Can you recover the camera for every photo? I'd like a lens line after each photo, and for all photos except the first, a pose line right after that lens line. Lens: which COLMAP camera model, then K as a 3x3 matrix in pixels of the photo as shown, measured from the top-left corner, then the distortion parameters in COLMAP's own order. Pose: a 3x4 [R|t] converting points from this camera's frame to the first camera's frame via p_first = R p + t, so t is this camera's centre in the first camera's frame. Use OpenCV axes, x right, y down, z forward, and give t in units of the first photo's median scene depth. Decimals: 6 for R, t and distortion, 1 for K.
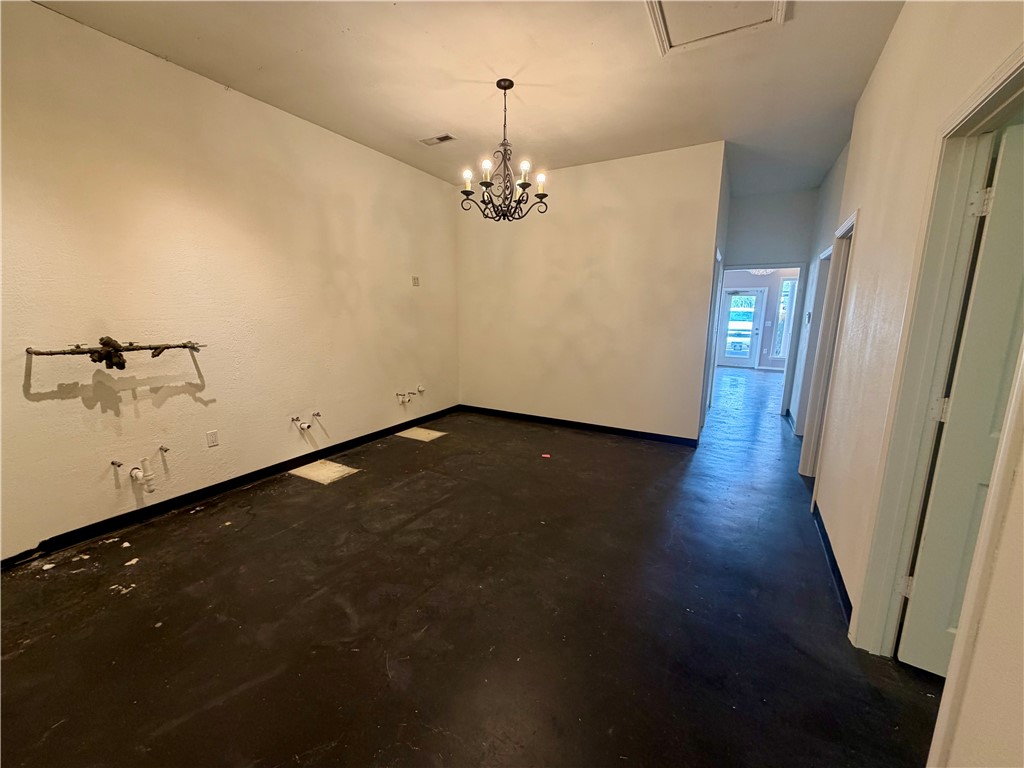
lens RADIAL K [[407.5, 0, 512.4], [0, 407.5, 382.4], [0, 0, 1]] dist [0.001210, -0.000619]
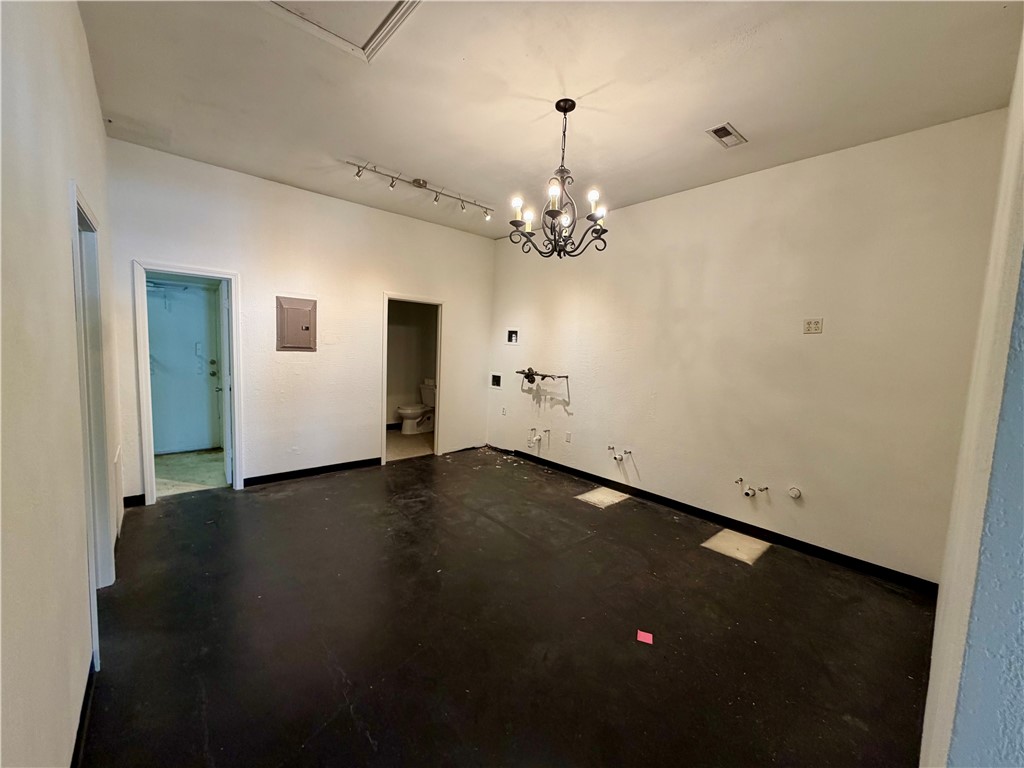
lens RADIAL K [[407.5, 0, 510.5], [0, 407.5, 384.0], [0, 0, 1]] dist [0.001210, -0.000619]
pose [[-0.323850, 0.062297, -0.944055, 0.848420], [-0.211214, 0.967886, 0.136325, -0.237492], [0.922231, 0.243547, -0.300292, 1.250339]]
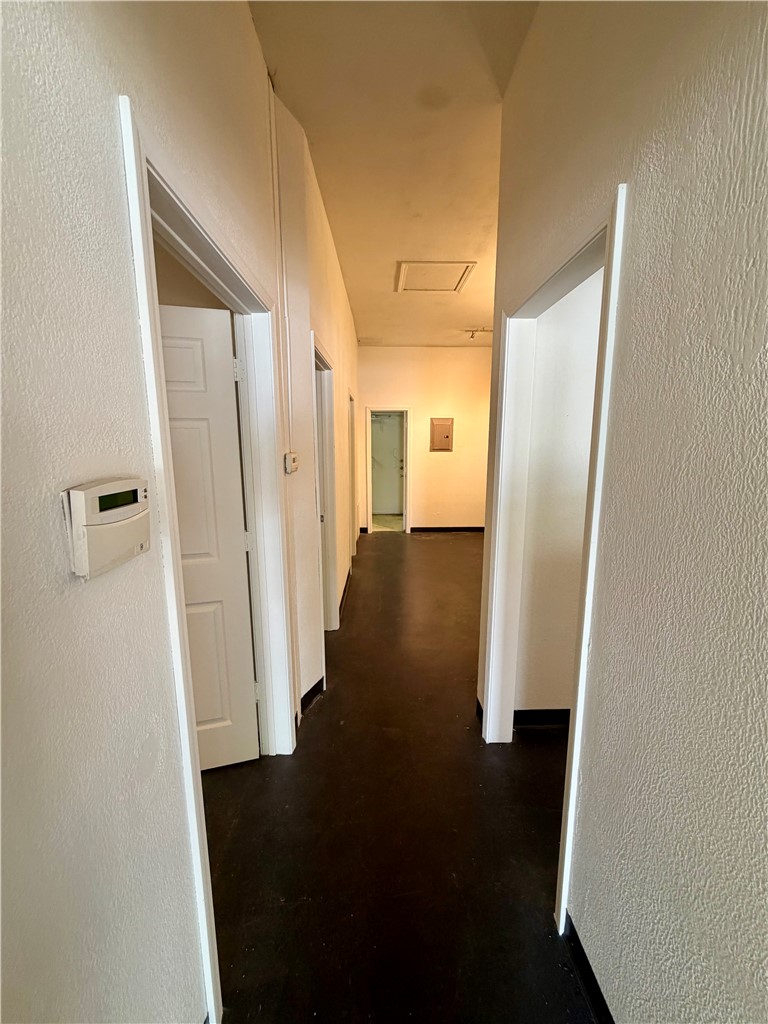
lens RADIAL K [[407.5, 0, 381.9], [0, 407.5, 514.9], [0, 0, 1]] dist [0.001210, -0.000619]
pose [[-0.861804, 0.078101, -0.501193, 1.183713], [-0.097599, 0.944081, 0.314937, -0.347727], [0.497764, 0.320329, -0.805990, 1.885135]]
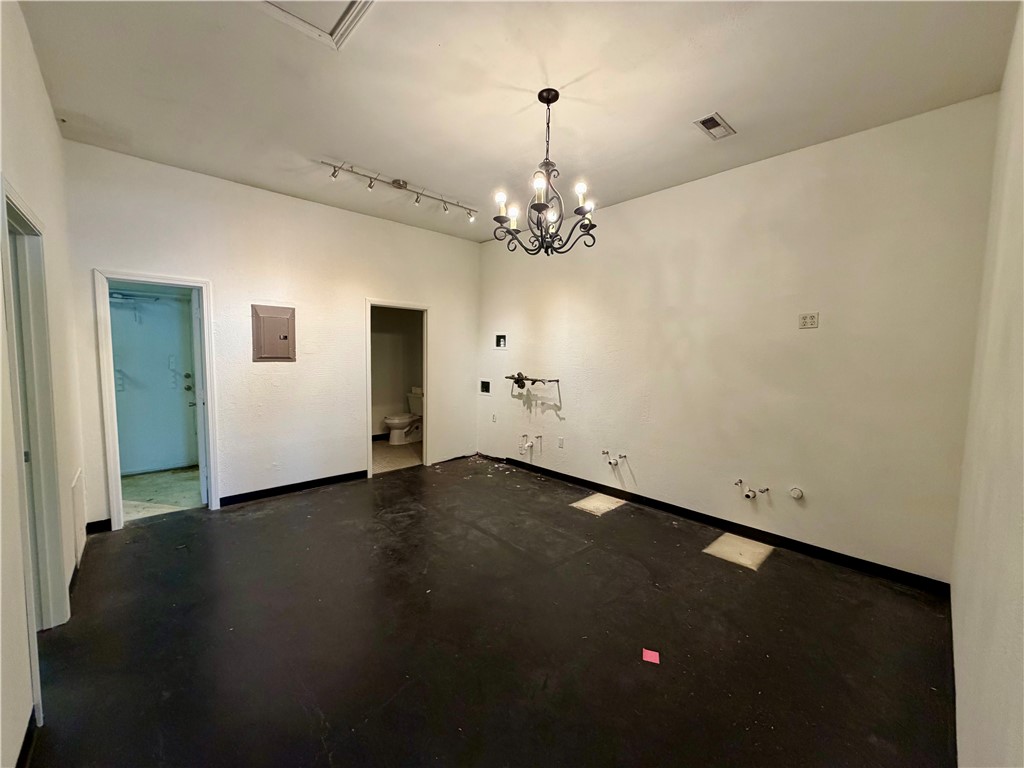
lens RADIAL K [[407.5, 0, 510.9], [0, 407.5, 384.0], [0, 0, 1]] dist [0.001210, -0.000619]
pose [[-0.298195, 0.056485, -0.952832, 0.801215], [-0.186754, 0.975502, 0.116275, -0.228428], [0.936057, 0.212618, -0.280341, 1.239177]]
